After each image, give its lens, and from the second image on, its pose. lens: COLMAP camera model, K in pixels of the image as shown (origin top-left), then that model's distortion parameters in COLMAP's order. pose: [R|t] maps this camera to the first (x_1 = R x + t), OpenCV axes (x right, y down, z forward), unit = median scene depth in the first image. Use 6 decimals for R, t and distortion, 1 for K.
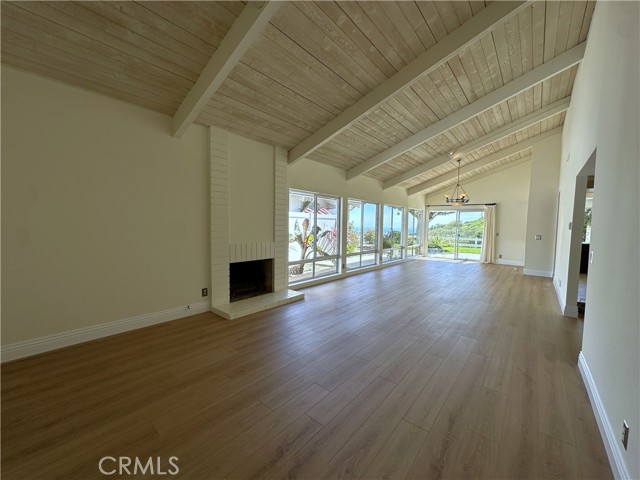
lens RADIAL K [[256.0, 0, 324.7], [0, 256.0, 236.5], [0, 0, 1]] dist [-0.003038, -0.000402]
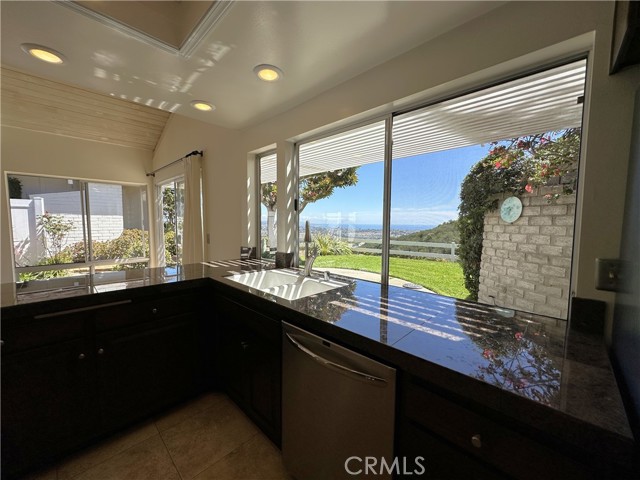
lens RADIAL K [[256.0, 0, 315.8], [0, 256.0, 239.9], [0, 0, 1]] dist [-0.003038, -0.000402]
pose [[0.995753, -0.003803, -0.091991, 0.840878], [0.005881, 0.999733, 0.022329, -0.013560], [0.091882, -0.022775, 0.995509, 0.653716]]
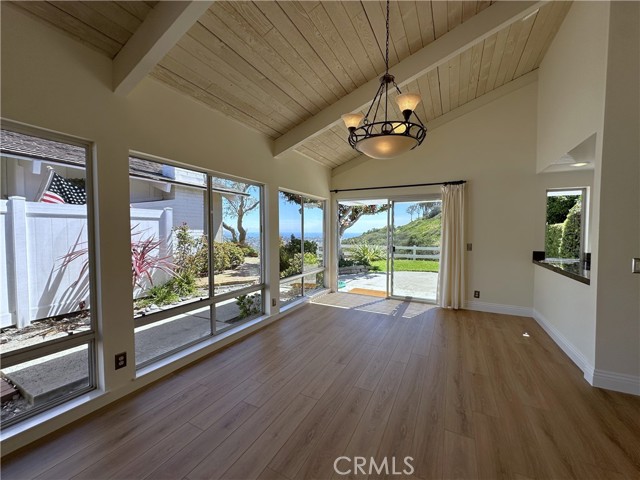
lens RADIAL K [[256.0, 0, 319.2], [0, 256.0, 240.9], [0, 0, 1]] dist [-0.003038, -0.000402]
pose [[0.978987, -0.023795, 0.202531, 0.308728], [0.024784, 0.999690, -0.002348, -0.024468], [-0.202413, 0.007318, 0.979273, 0.590552]]
